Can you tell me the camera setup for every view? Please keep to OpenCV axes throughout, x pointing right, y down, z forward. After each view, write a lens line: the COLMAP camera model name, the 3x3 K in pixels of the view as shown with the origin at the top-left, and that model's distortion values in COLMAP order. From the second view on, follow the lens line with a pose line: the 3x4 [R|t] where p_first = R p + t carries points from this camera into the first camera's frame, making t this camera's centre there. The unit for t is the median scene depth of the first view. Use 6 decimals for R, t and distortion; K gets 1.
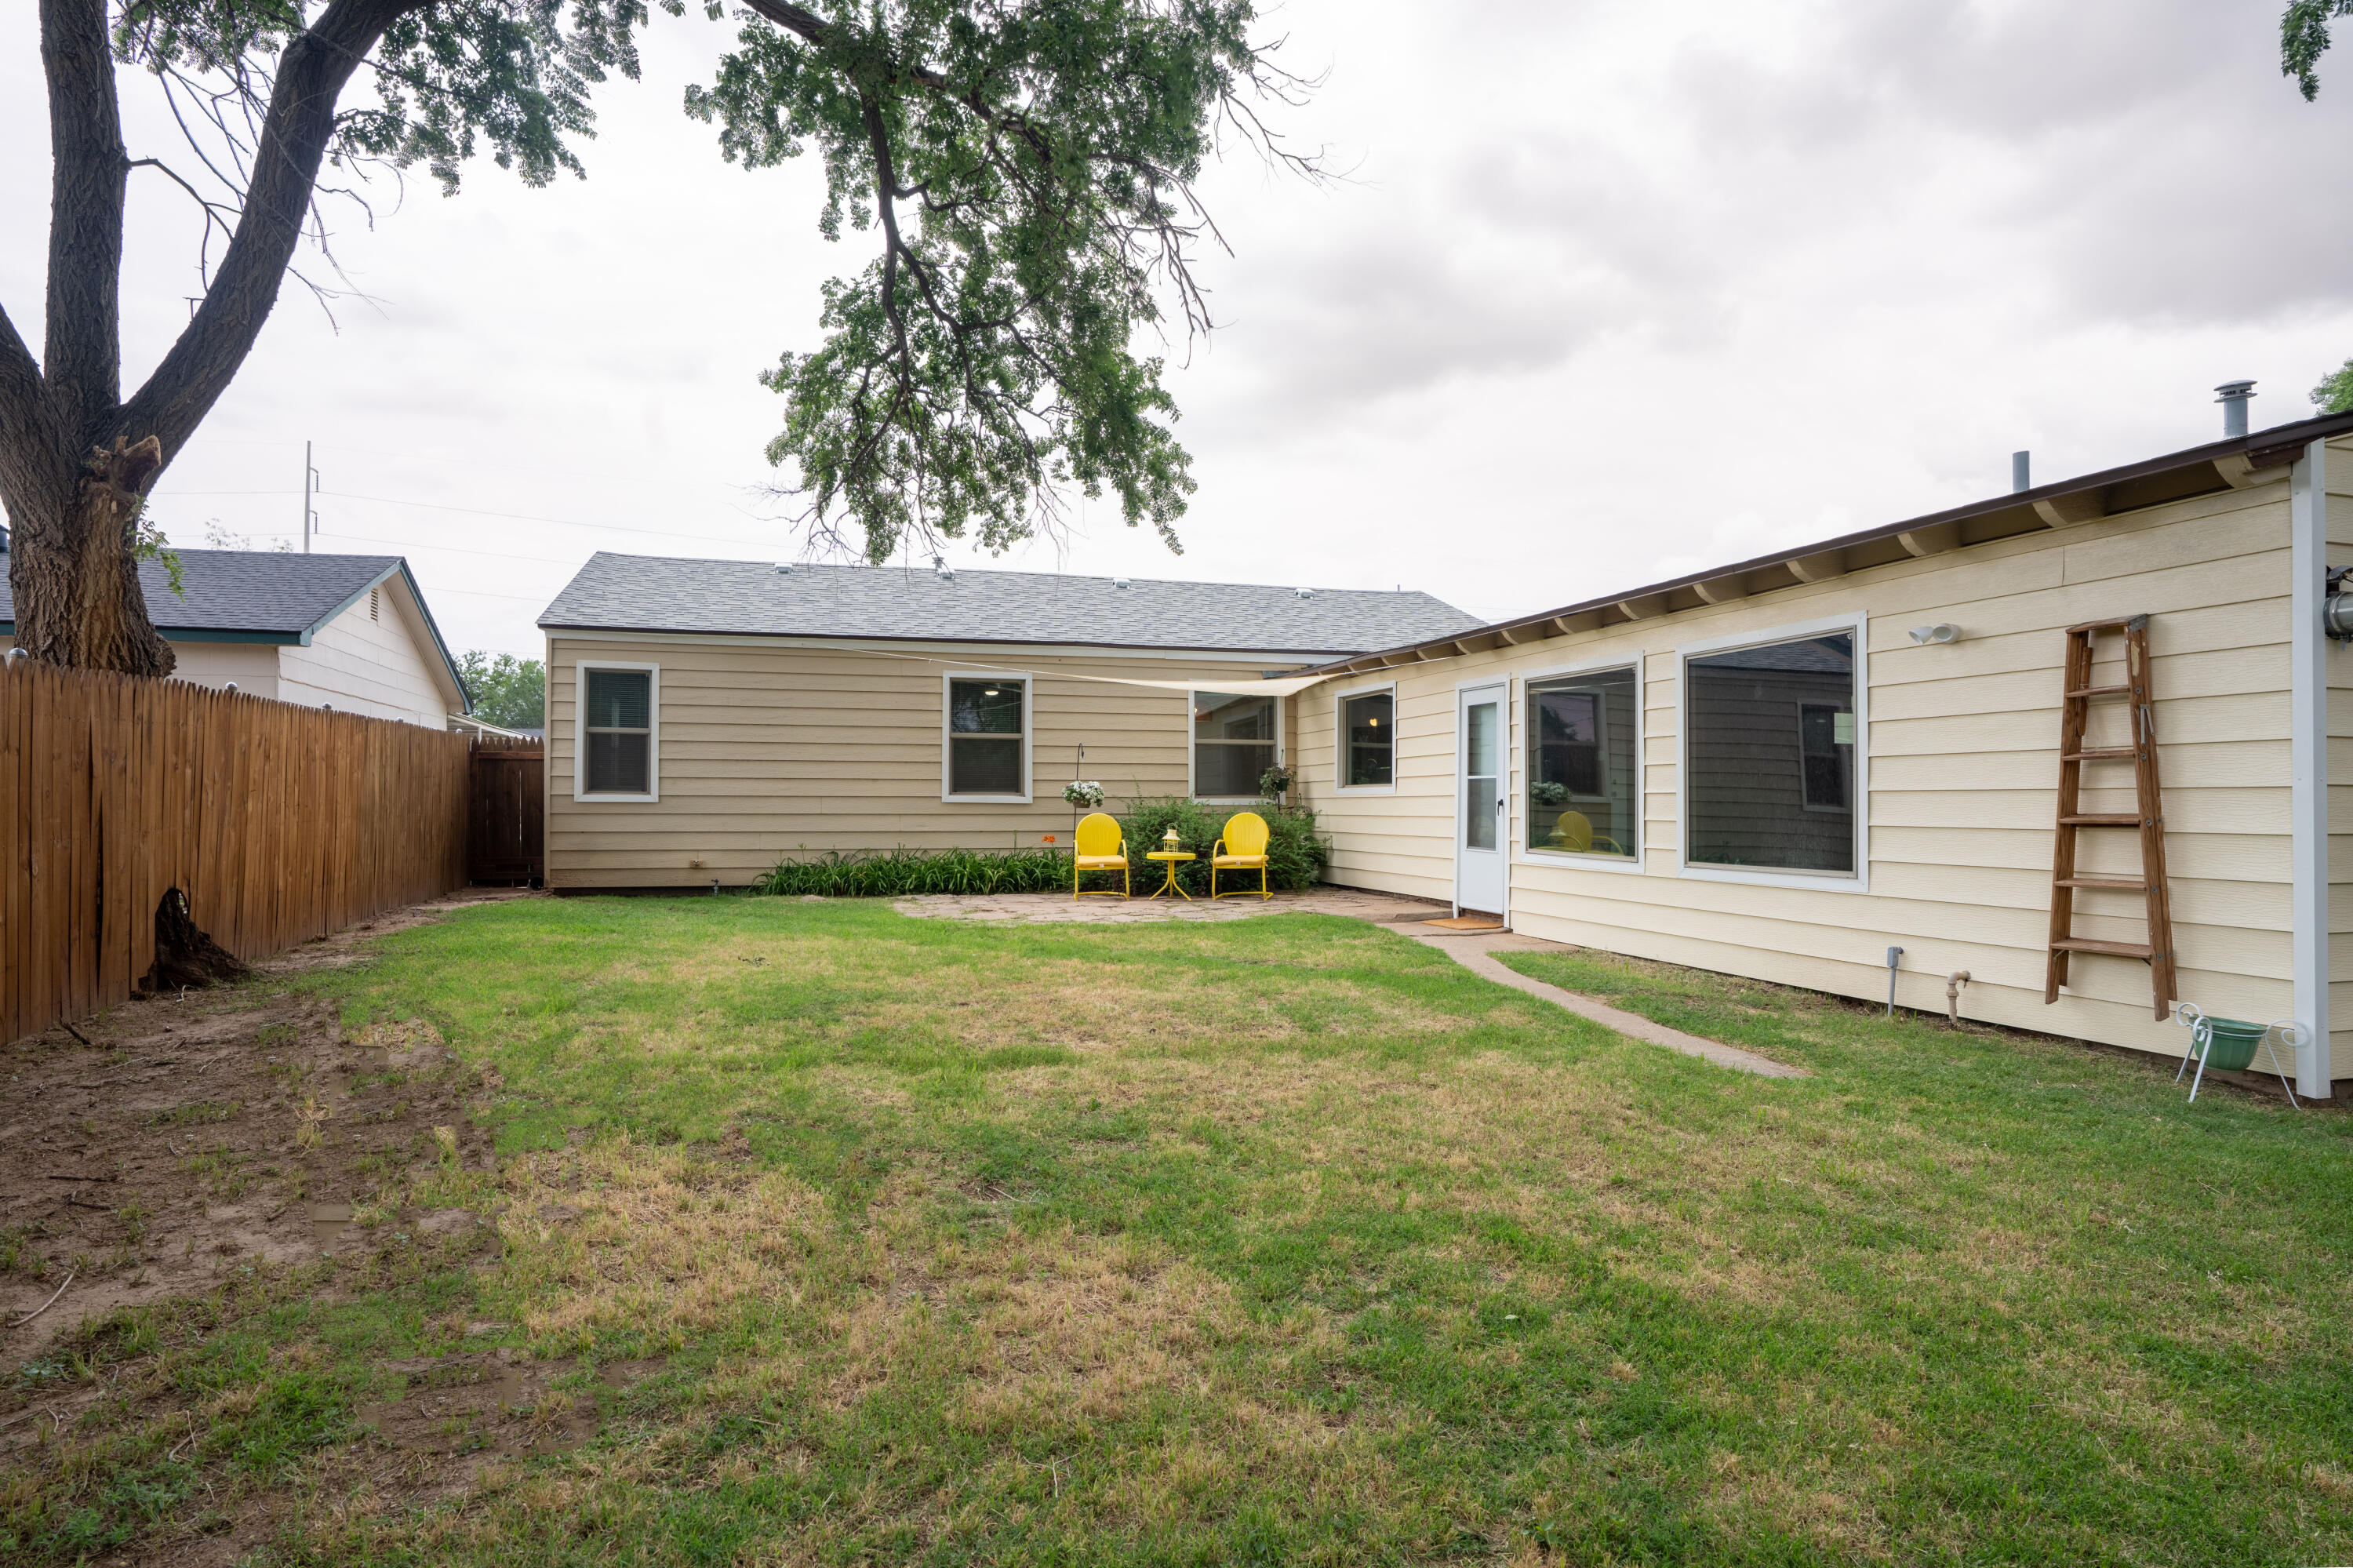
lens RADIAL K [[1212.9, 0, 1176.5], [0, 1212.9, 784.0], [0, 0, 1]] dist [0.000119, -0.000007]
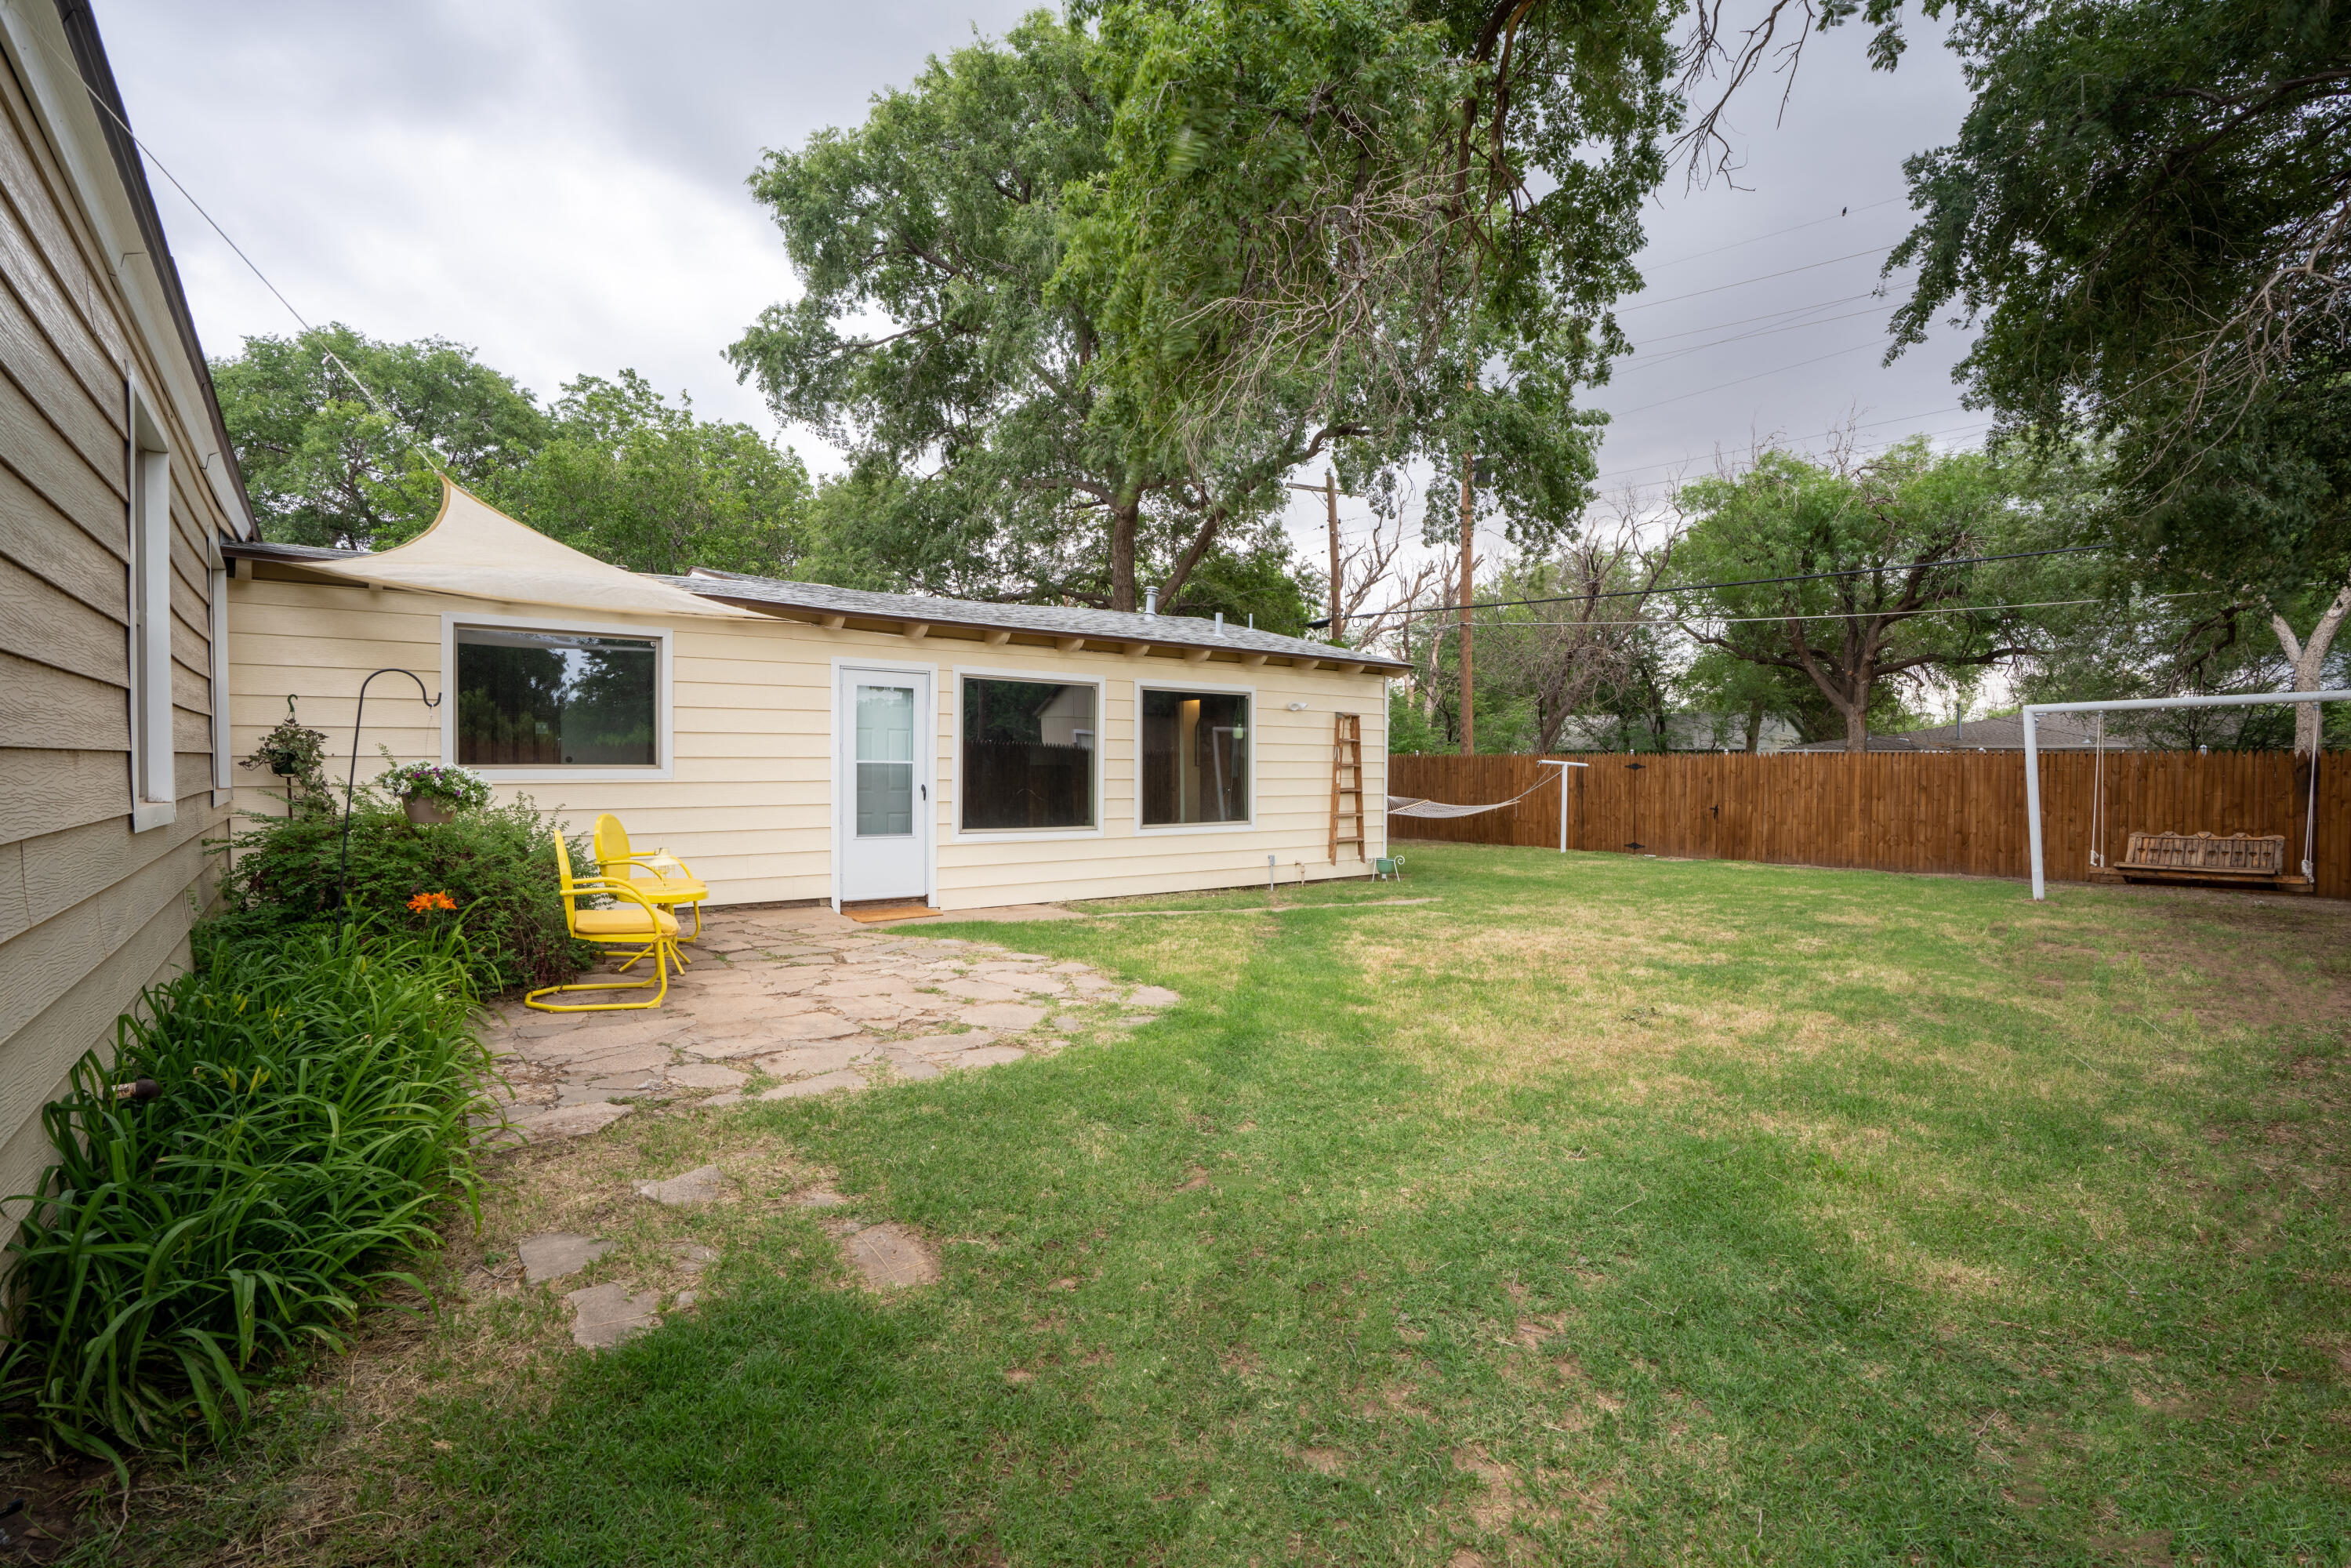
lens RADIAL K [[1095.5, 0, 1168.0], [0, 1095.5, 785.5], [0, 0, 1]] dist [-0.073707, 0.031058]
pose [[-0.353778, -0.014493, 0.935217, -1.035138], [-0.016474, 0.999821, 0.009262, 0.003267], [-0.935184, -0.012130, -0.353954, 1.764410]]
